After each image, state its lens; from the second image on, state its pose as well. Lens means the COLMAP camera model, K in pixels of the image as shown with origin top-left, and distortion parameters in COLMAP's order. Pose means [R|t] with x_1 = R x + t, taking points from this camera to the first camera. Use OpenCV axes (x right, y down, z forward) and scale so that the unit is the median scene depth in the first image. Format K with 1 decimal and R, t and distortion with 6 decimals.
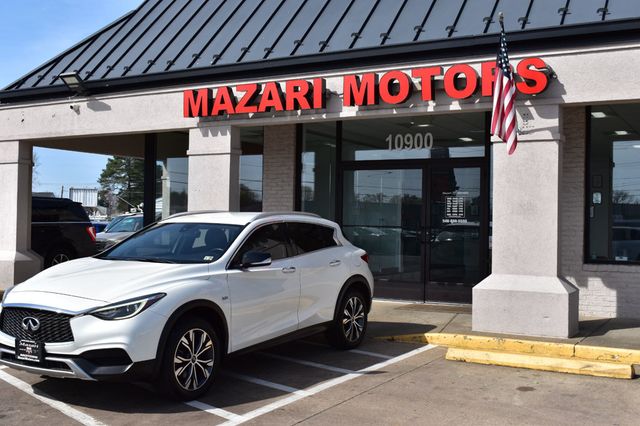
lens RADIAL K [[758.5, 0, 320.0], [0, 758.5, 213.0], [0, 0, 1]] dist [-0.052809, 0.001063]
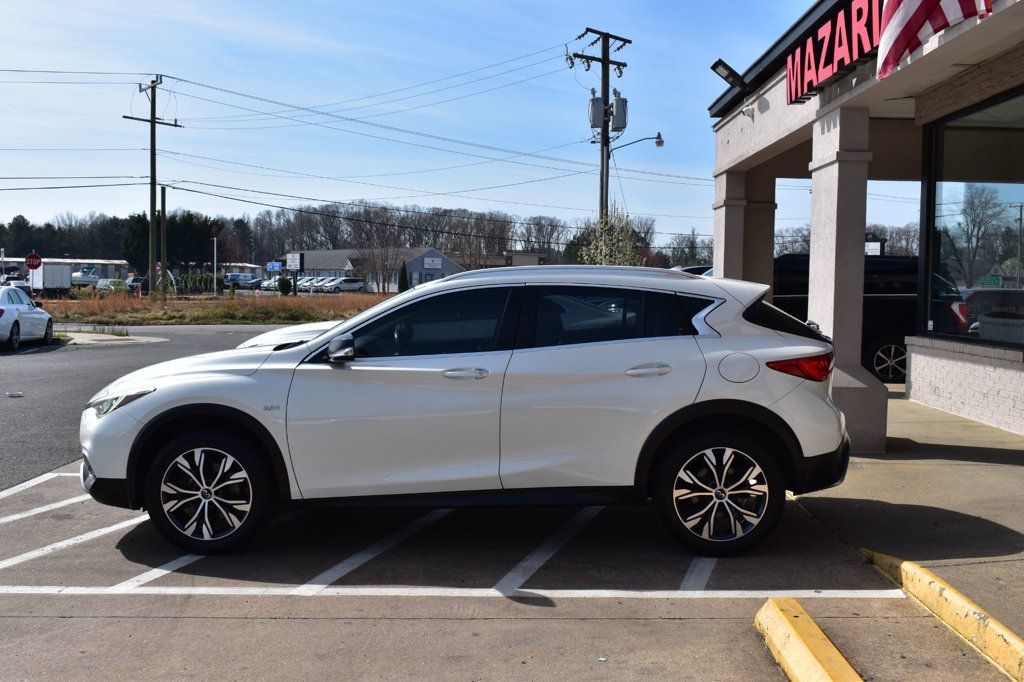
lens RADIAL K [[1087.3, 0, 512.0], [0, 1087.3, 341.0], [0, 0, 1]] dist [-0.064055, -0.002164]
pose [[0.491595, 0.040142, -0.869899, 0.522381], [0.004845, 0.998795, 0.048828, 0.010952], [0.870811, -0.028218, 0.490808, 0.521294]]
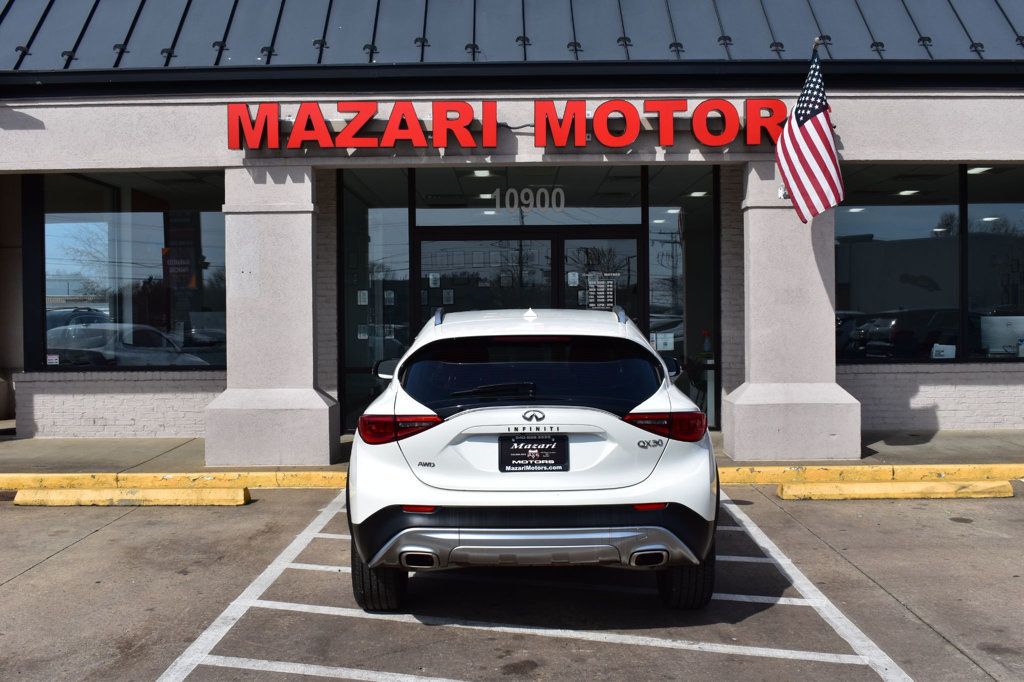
lens RADIAL K [[1128.0, 0, 512.0], [0, 1128.0, 341.0], [0, 0, 1]] dist [-0.065450, -0.002469]
pose [[0.866678, -0.033203, 0.497763, -0.529185], [0.015553, 0.999096, 0.039564, -0.009233], [-0.498626, -0.026548, 0.866410, 0.153782]]
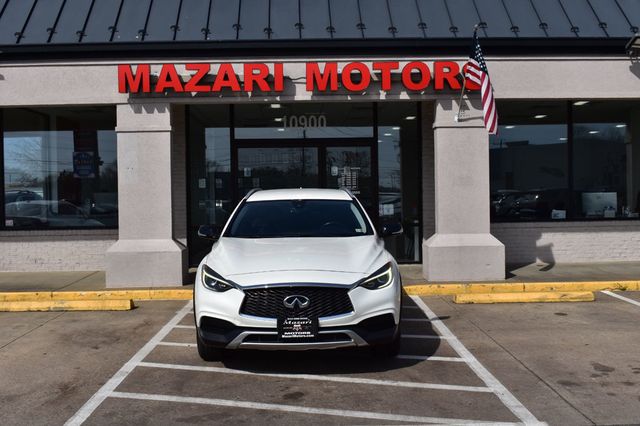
lens RADIAL K [[726.9, 0, 320.0], [0, 726.9, 213.0], [0, 0, 1]] dist [-0.067516, 0.014607]
pose [[0.851848, -0.040479, 0.522222, -0.552910], [0.020745, 0.998834, 0.043584, -0.009602], [-0.523378, -0.026293, 0.851695, 0.093910]]
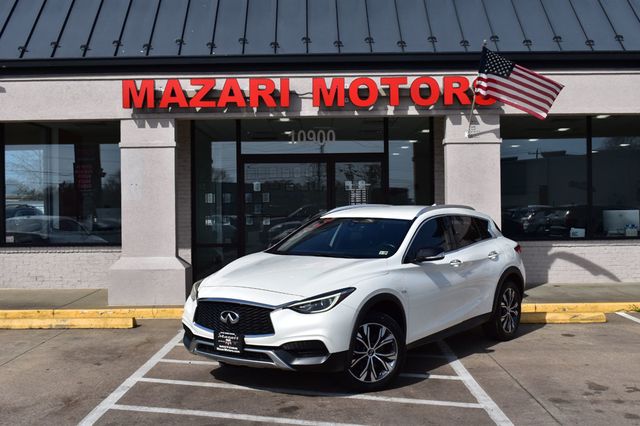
lens RADIAL K [[789.5, 0, 320.0], [0, 789.5, 213.0], [0, 0, 1]] dist [-0.054994, 0.017806]
pose [[0.864719, -0.026999, 0.501530, -0.573977], [0.017718, 0.999572, 0.023262, -0.015751], [-0.501944, -0.011229, 0.864827, 0.019726]]
